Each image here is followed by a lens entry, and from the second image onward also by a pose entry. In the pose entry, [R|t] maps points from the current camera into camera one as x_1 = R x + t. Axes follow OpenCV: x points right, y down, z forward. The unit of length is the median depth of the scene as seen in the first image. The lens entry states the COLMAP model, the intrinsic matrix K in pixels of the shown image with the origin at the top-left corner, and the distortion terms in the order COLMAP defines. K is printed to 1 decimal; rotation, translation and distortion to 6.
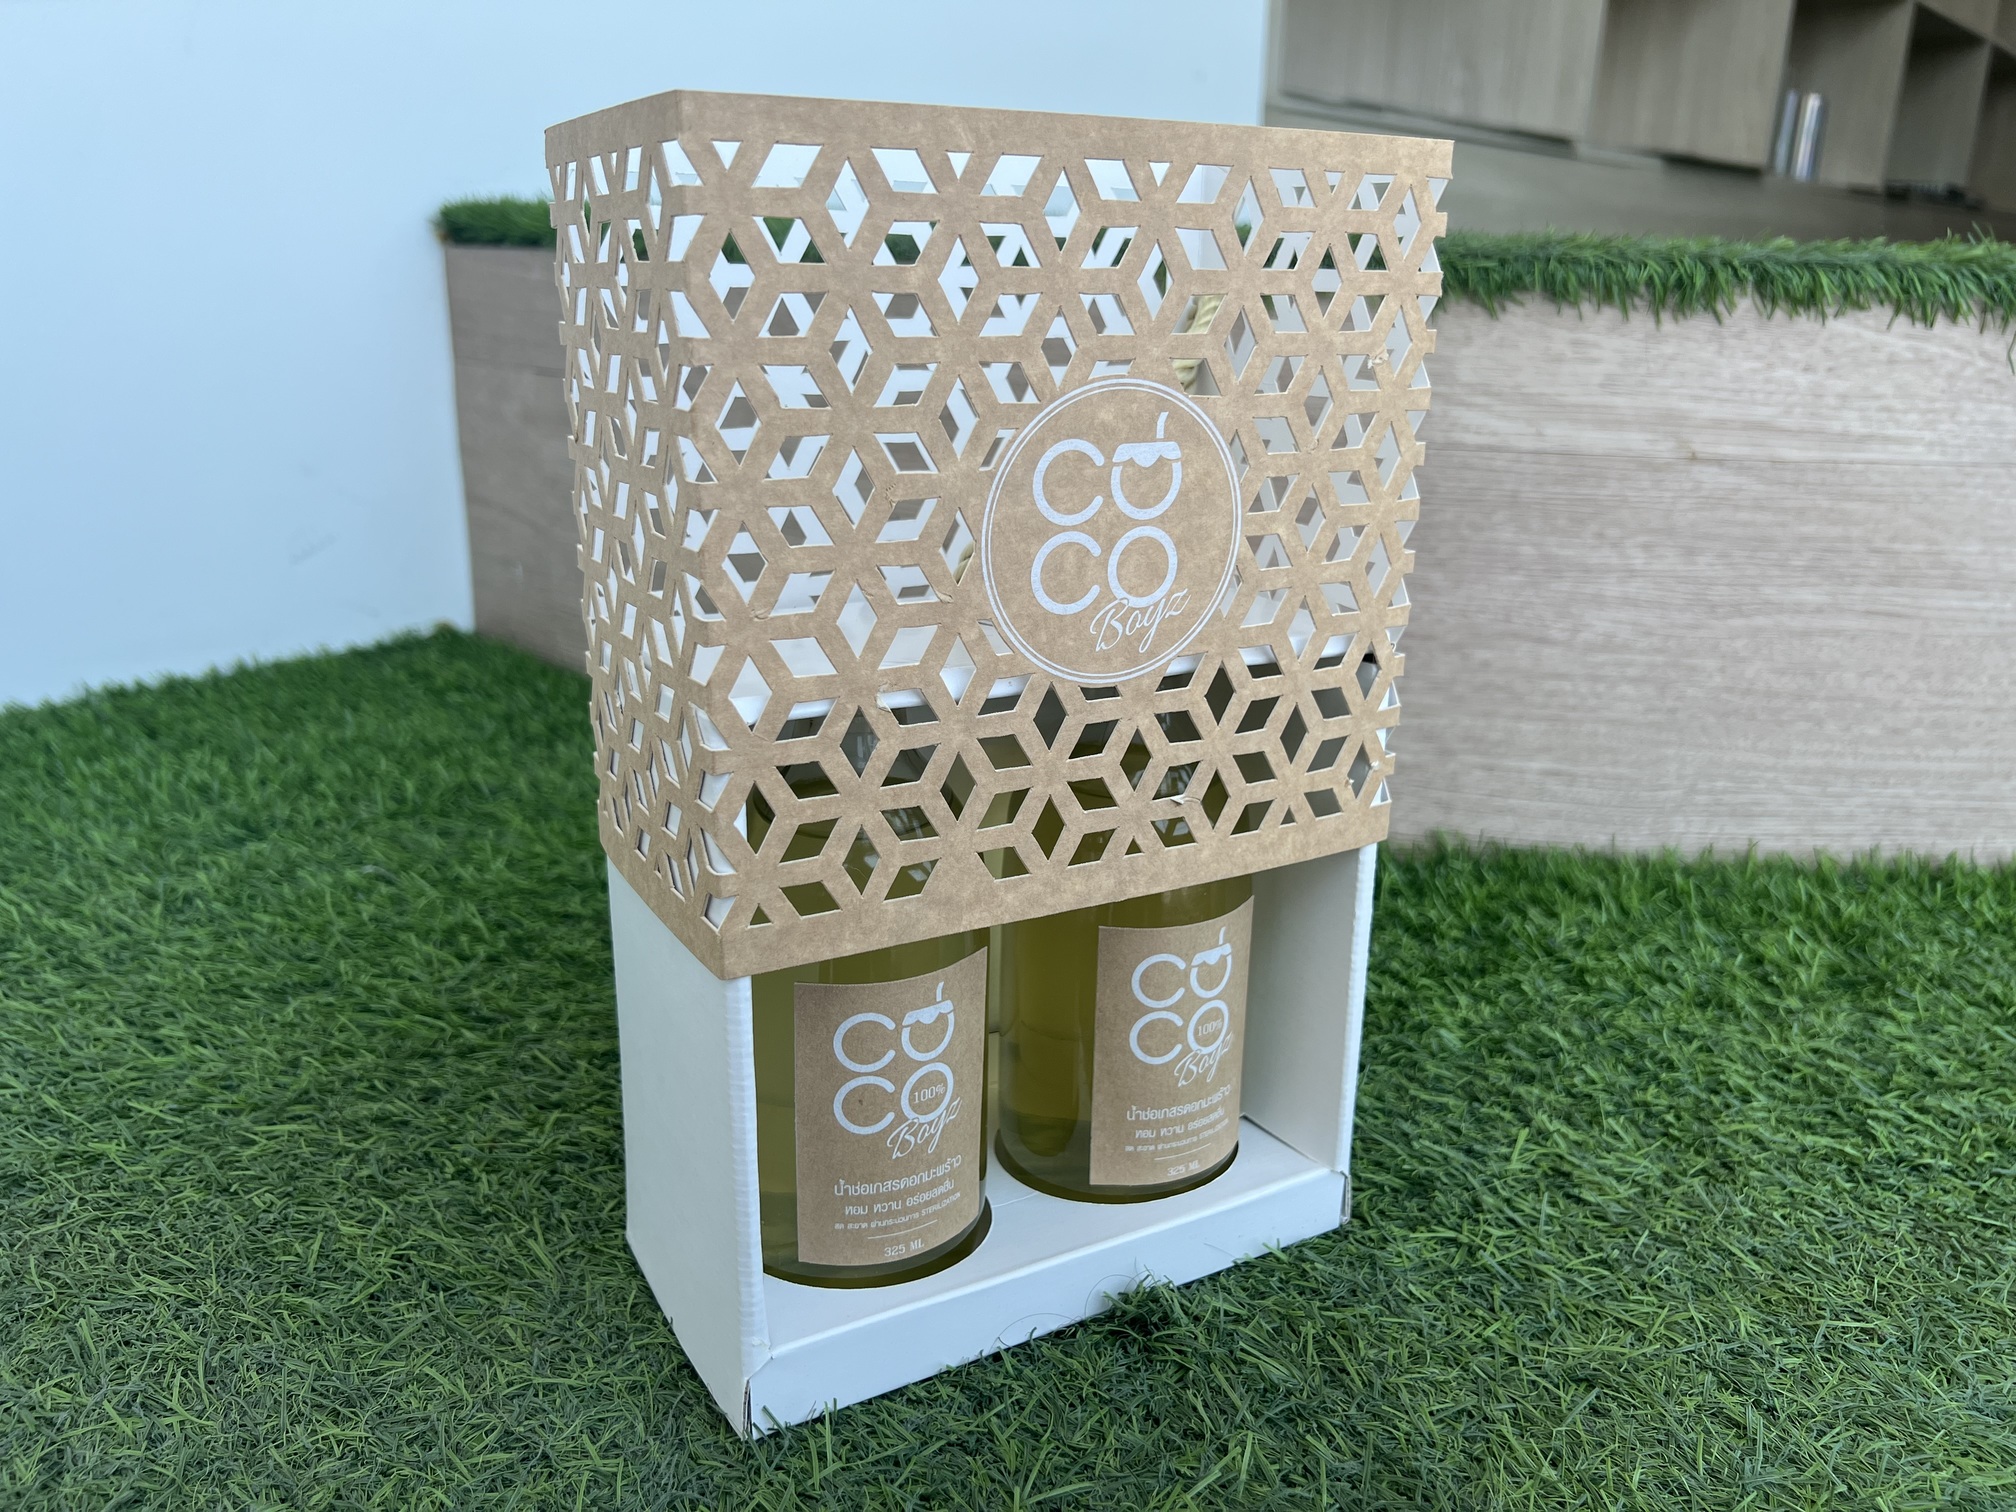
lens RADIAL K [[1520.6, 0, 1004.6], [0, 1520.6, 780.2], [0, 0, 1]] dist [0.082077, -0.105352]
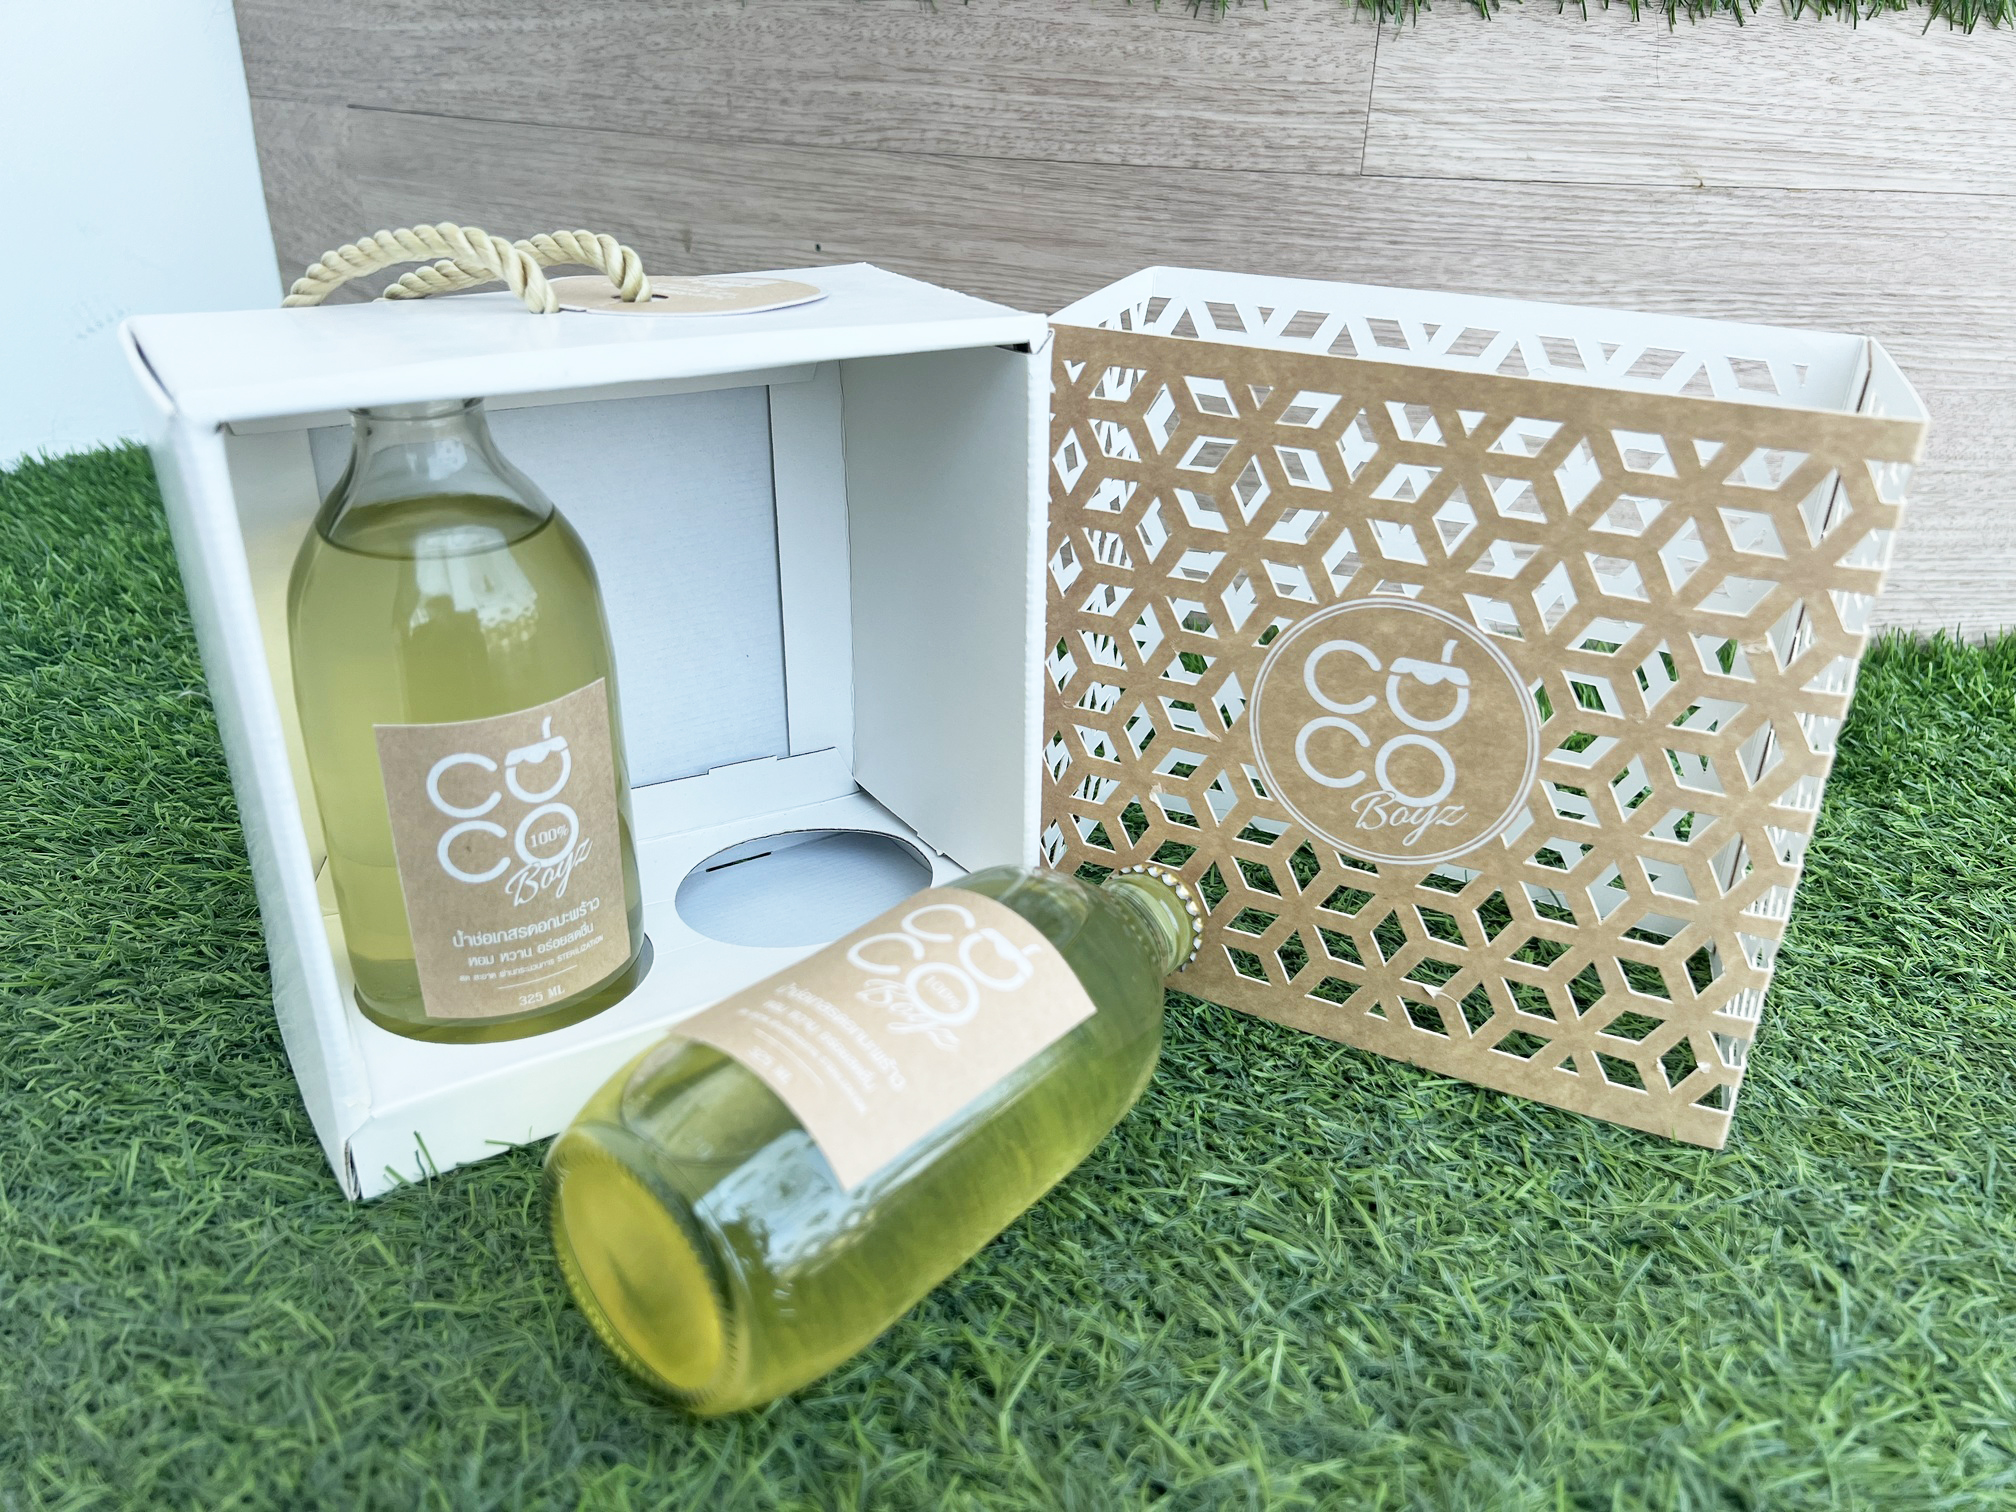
lens RADIAL K [[1520.6, 0, 1004.6], [0, 1520.6, 780.2], [0, 0, 1]] dist [0.082077, -0.105352]
pose [[0.996818, -0.030730, 0.073548, -0.031381], [0.020938, 0.991242, 0.130384, 0.004312], [-0.076910, -0.128429, 0.988732, 0.150403]]
